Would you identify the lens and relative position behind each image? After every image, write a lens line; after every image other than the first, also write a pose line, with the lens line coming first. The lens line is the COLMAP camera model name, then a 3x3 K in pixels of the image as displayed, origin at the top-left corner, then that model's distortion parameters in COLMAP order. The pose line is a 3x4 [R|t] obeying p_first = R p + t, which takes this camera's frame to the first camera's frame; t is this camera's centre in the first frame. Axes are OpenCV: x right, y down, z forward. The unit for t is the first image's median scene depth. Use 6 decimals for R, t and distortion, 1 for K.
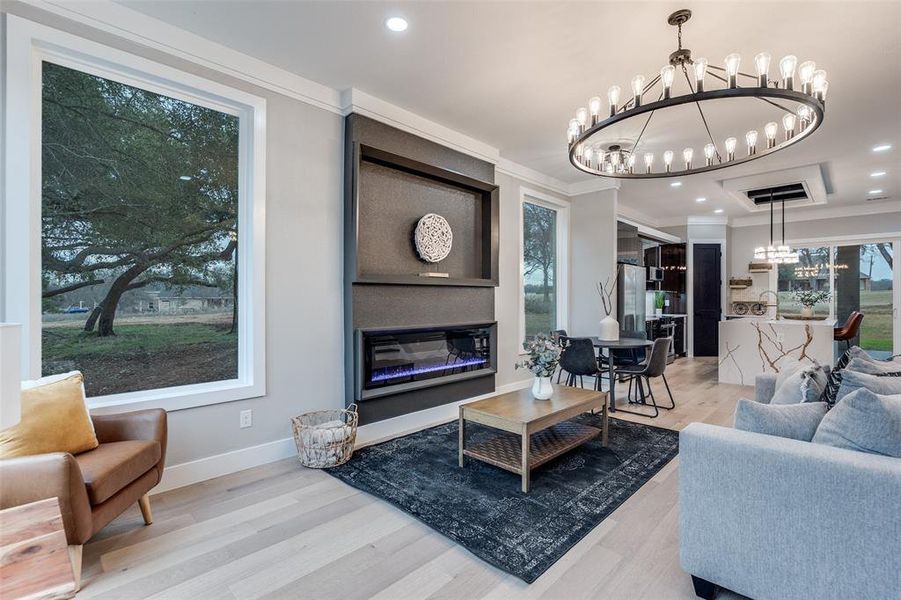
lens RADIAL K [[415.2, 0, 447.5], [0, 415.2, 298.4], [0, 0, 1]] dist [-0.003525, -0.000193]
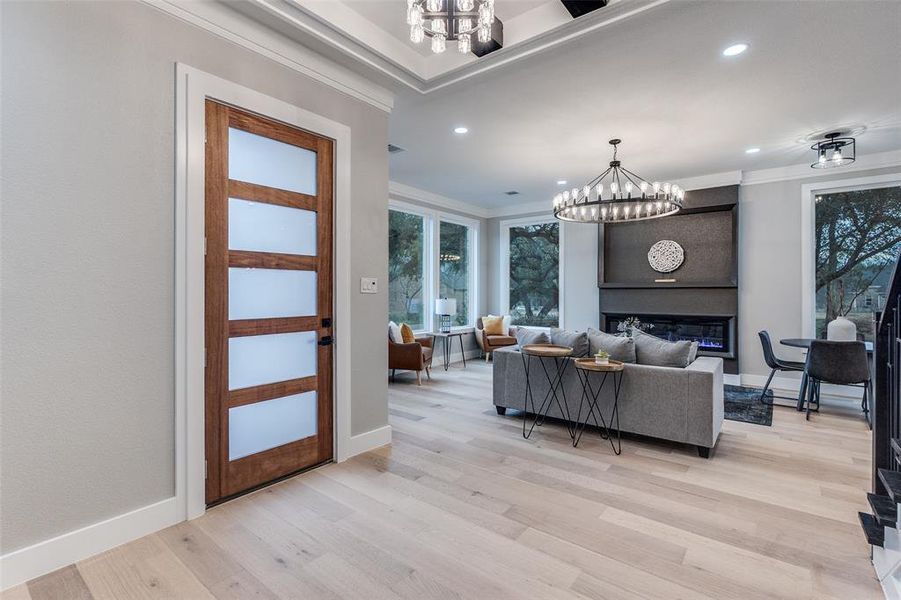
lens RADIAL K [[423.1, 0, 449.2], [0, 423.1, 289.9], [0, 0, 1]] dist [0.000938, 0.000463]
pose [[0.107285, -0.006875, -0.994205, 1.448175], [-0.001559, 0.999974, -0.007084, -0.011021], [0.994227, 0.002310, 0.107271, 0.050857]]
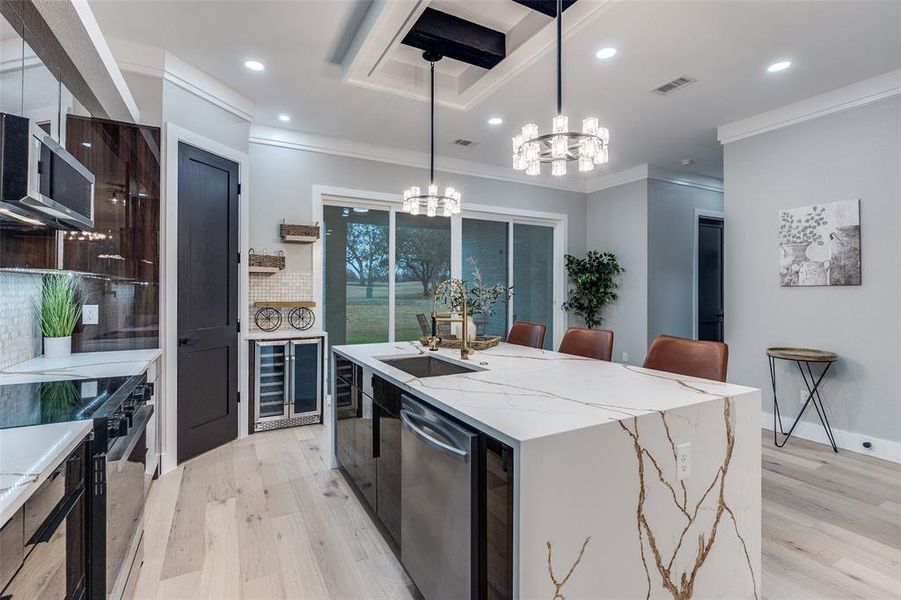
lens RADIAL K [[415.6, 0, 448.7], [0, 415.6, 292.2], [0, 0, 1]] dist [0.000335, 0.000175]
pose [[0.303376, -0.006166, 0.952851, 0.715329], [-0.003048, 0.999968, 0.007442, -0.017745], [-0.952866, -0.005162, 0.303347, 1.468818]]
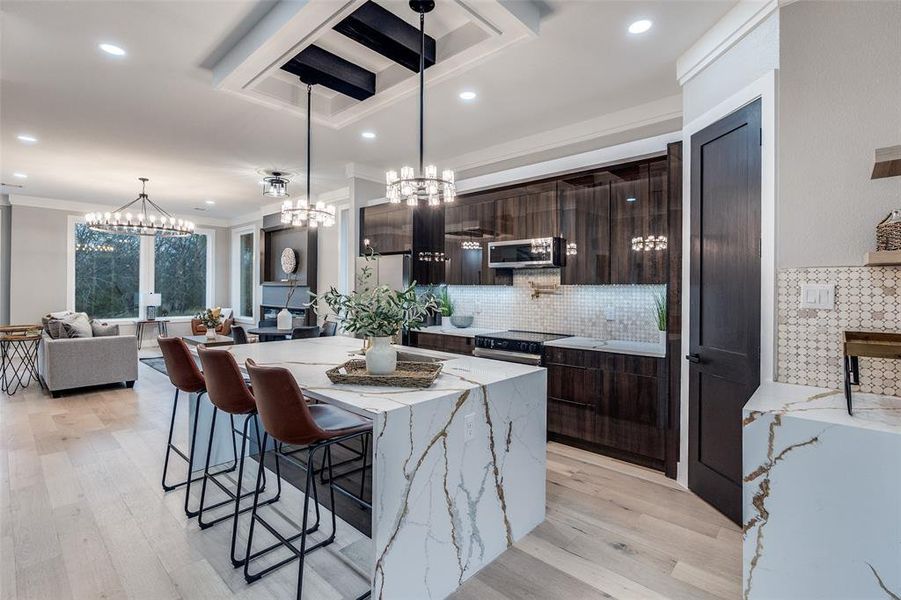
lens RADIAL K [[416.6, 0, 450.3], [0, 416.6, 285.9], [0, 0, 1]] dist [0.000610, 0.000027]
pose [[0.030065, -0.003760, -0.999541, 1.944402], [-0.009084, 0.999951, -0.004035, -0.030613], [0.999507, 0.009201, 0.030029, 1.730832]]
